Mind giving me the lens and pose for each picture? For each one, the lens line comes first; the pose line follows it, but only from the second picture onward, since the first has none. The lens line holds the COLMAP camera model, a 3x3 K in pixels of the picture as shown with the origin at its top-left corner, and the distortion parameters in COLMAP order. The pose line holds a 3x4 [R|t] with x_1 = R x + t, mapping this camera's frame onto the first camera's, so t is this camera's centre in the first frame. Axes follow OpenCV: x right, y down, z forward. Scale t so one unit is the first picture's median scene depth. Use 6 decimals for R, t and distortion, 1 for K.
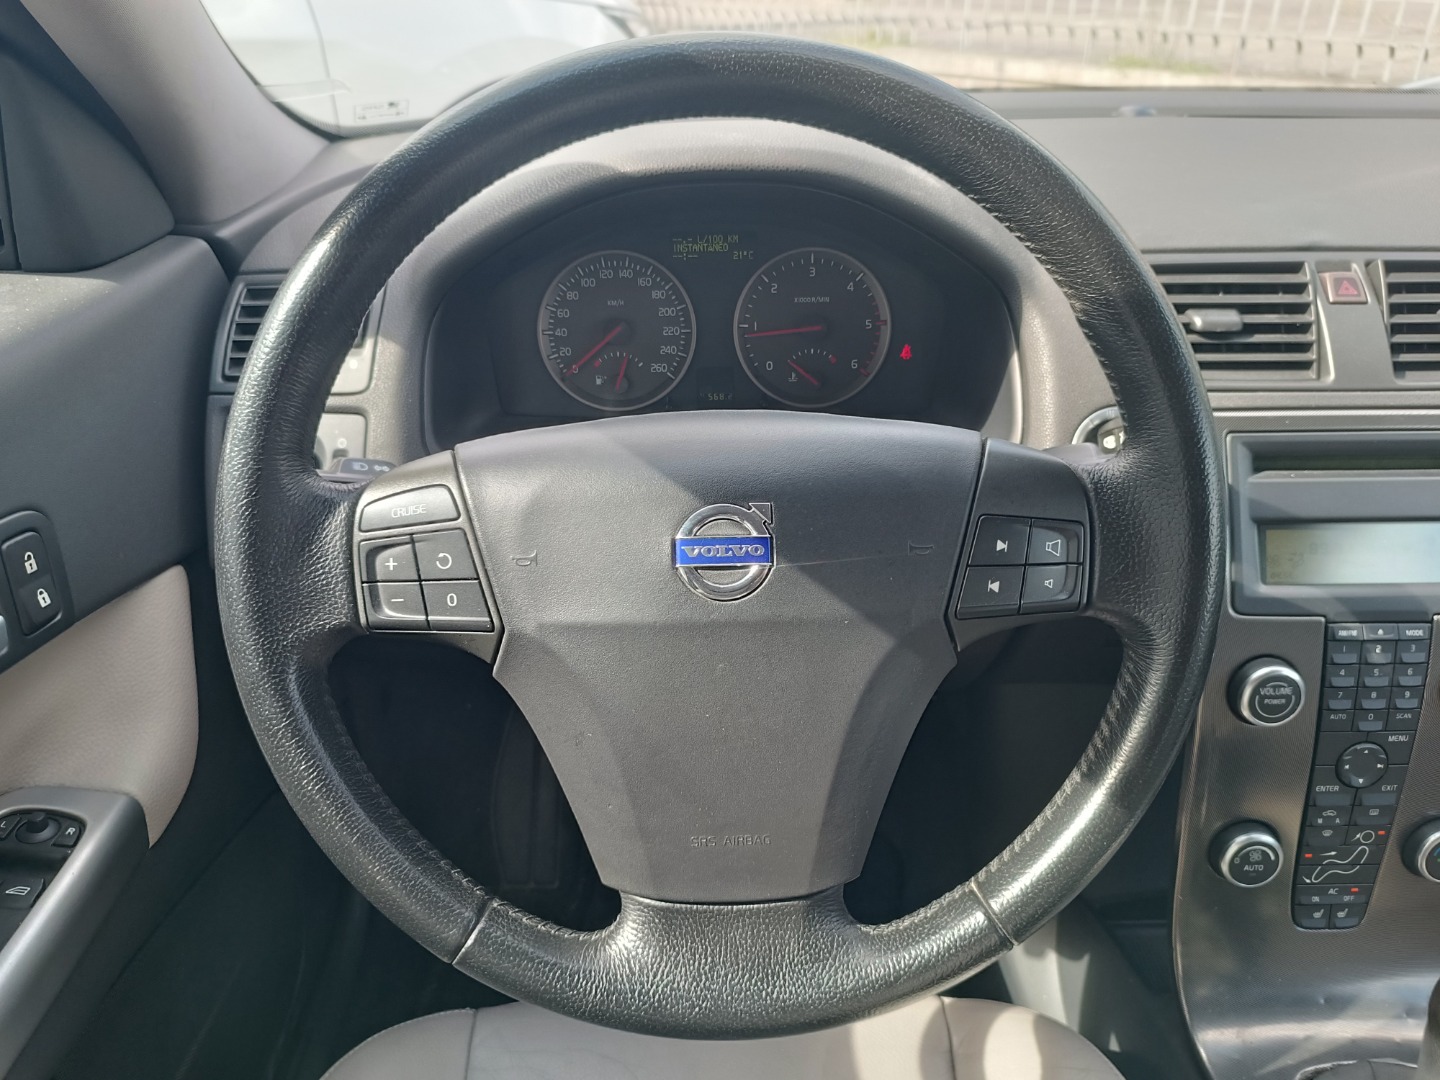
lens RADIAL K [[1057.1, 0, 718.4], [0, 1057.1, 545.1], [0, 0, 1]] dist [-0.008362, -0.005320]
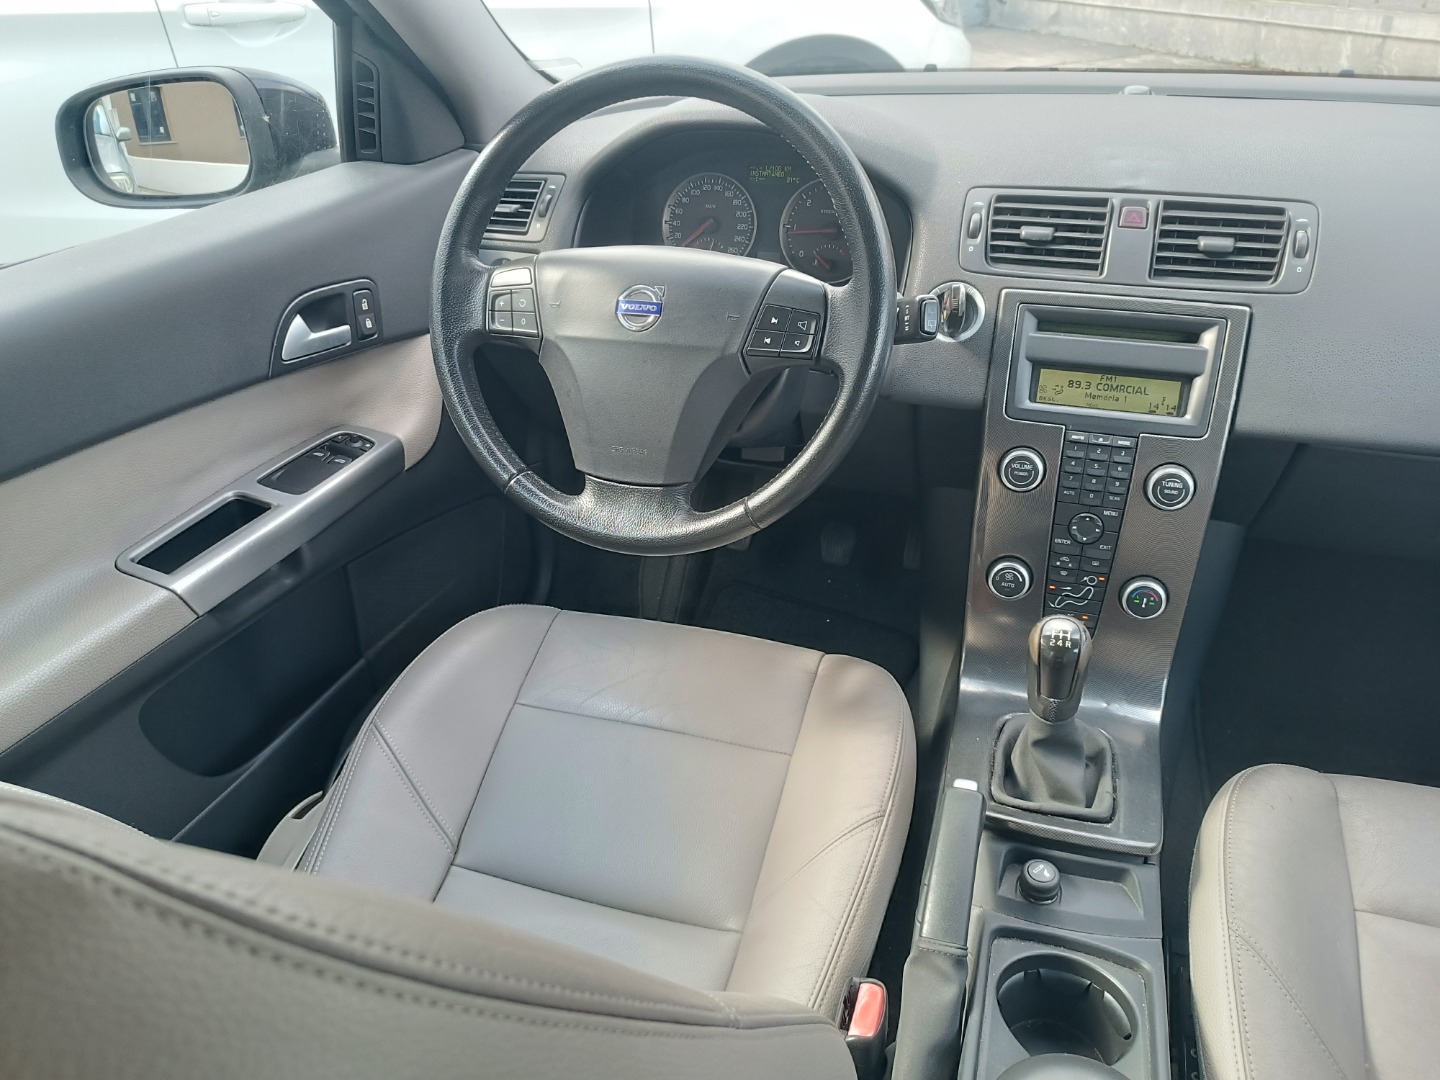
lens RADIAL K [[1038.5, 0, 716.7], [0, 1038.5, 544.8], [0, 0, 1]] dist [0.003312, -0.007882]
pose [[0.945386, 0.153934, -0.287316, 0.556228], [-0.140004, 0.987776, 0.068544, 0.210077], [0.294355, -0.024575, 0.955380, -0.638654]]
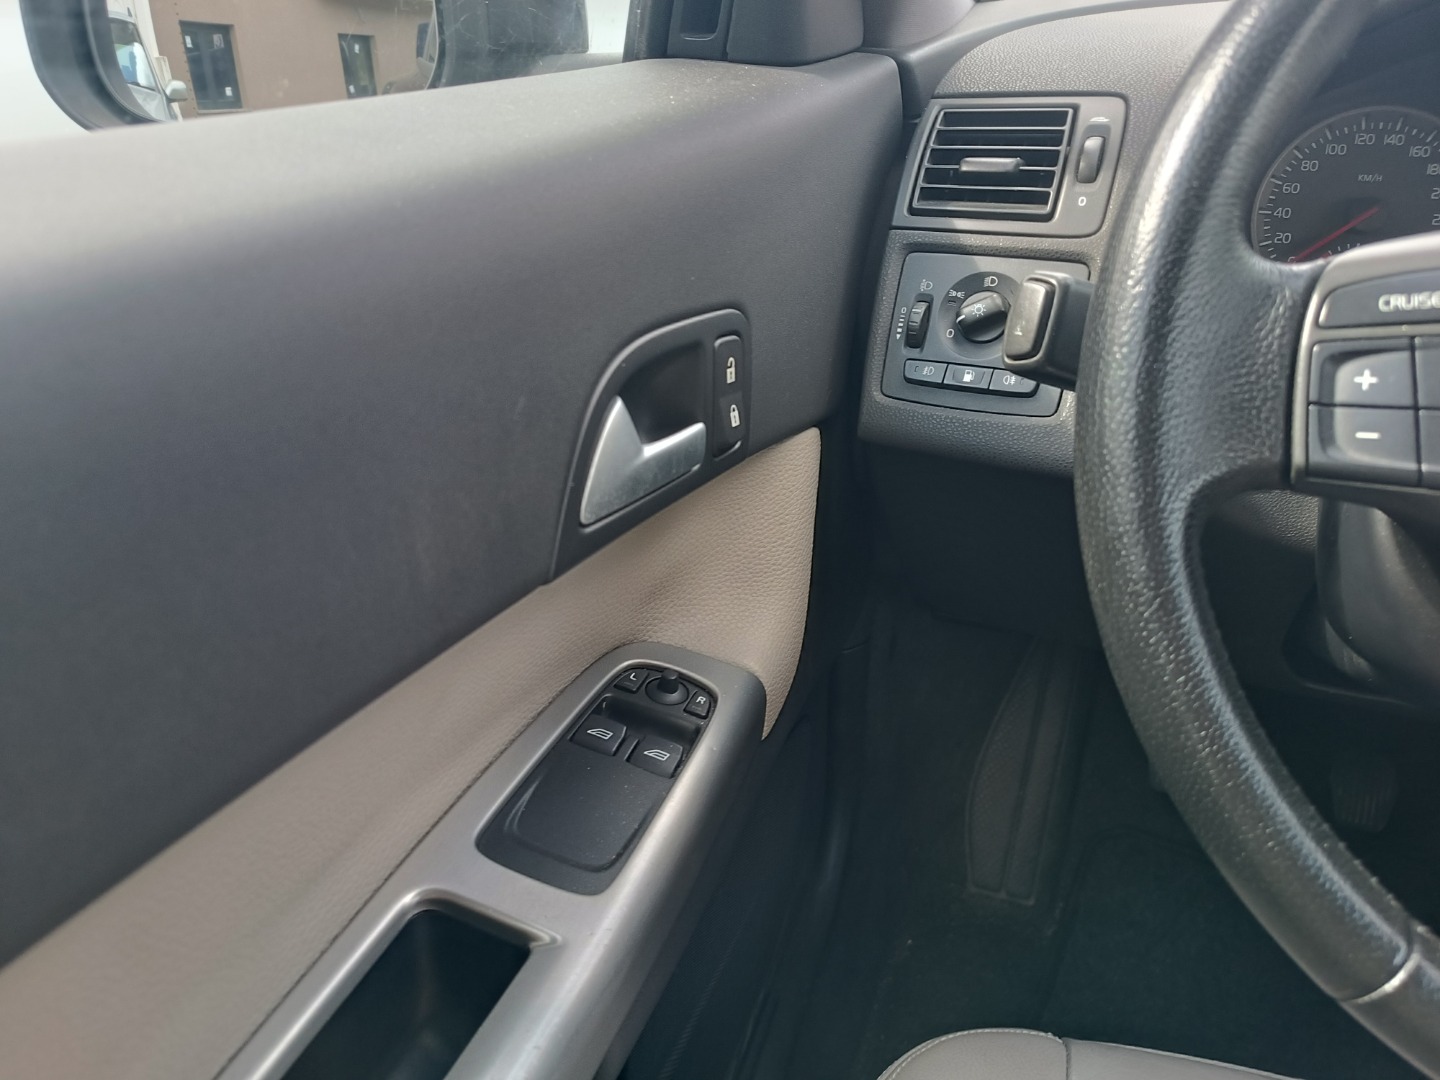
lens RADIAL K [[1038.5, 0, 716.7], [0, 1038.5, 544.8], [0, 0, 1]] dist [0.003312, -0.007882]
pose [[0.935083, 0.157302, -0.317610, -0.327397], [-0.160667, 0.986883, 0.015747, 0.121919], [0.315921, 0.036304, 0.948091, 0.188861]]
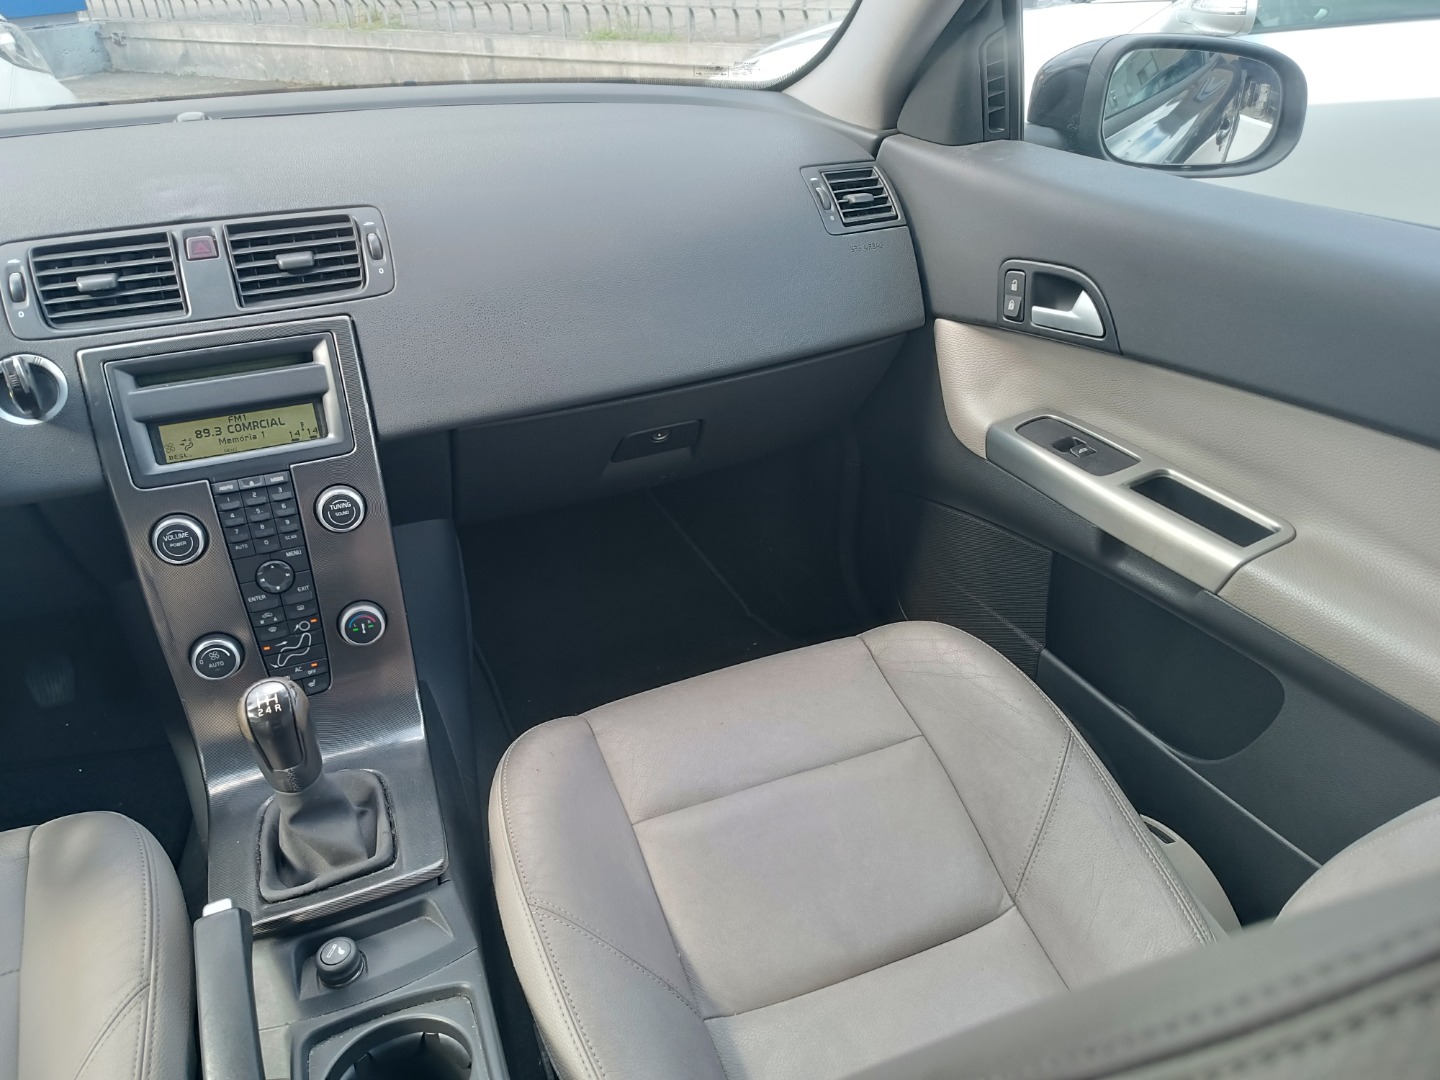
lens RADIAL K [[1032.7, 0, 713.3], [0, 1032.7, 538.7], [0, 0, 1]] dist [0.008116, -0.008835]
pose [[0.931138, -0.196119, 0.307441, 0.766252], [0.189140, 0.980538, 0.052649, 0.202439], [-0.311783, 0.009126, 0.950110, -0.546596]]
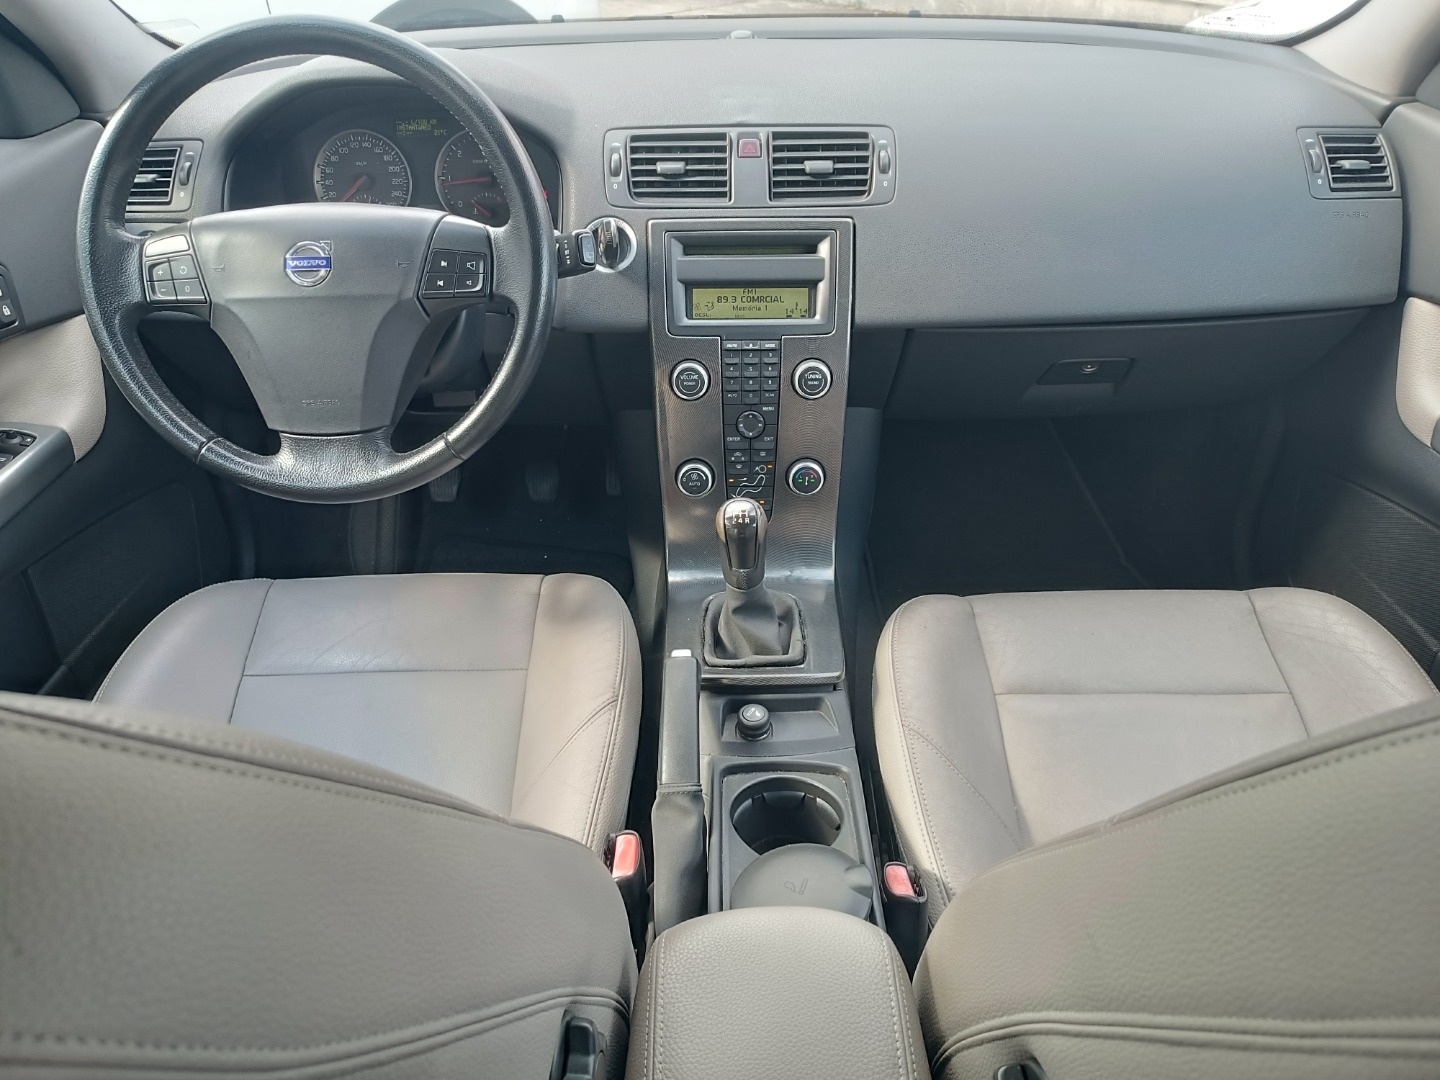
lens RADIAL K [[1038.2, 0, 717.6], [0, 1038.2, 547.9], [0, 0, 1]] dist [0.015859, -0.024647]
pose [[0.999856, 0.004865, -0.016248, 0.601550], [-0.003407, 0.996062, 0.088590, 0.269499], [0.016615, -0.088522, 0.995936, -0.792769]]
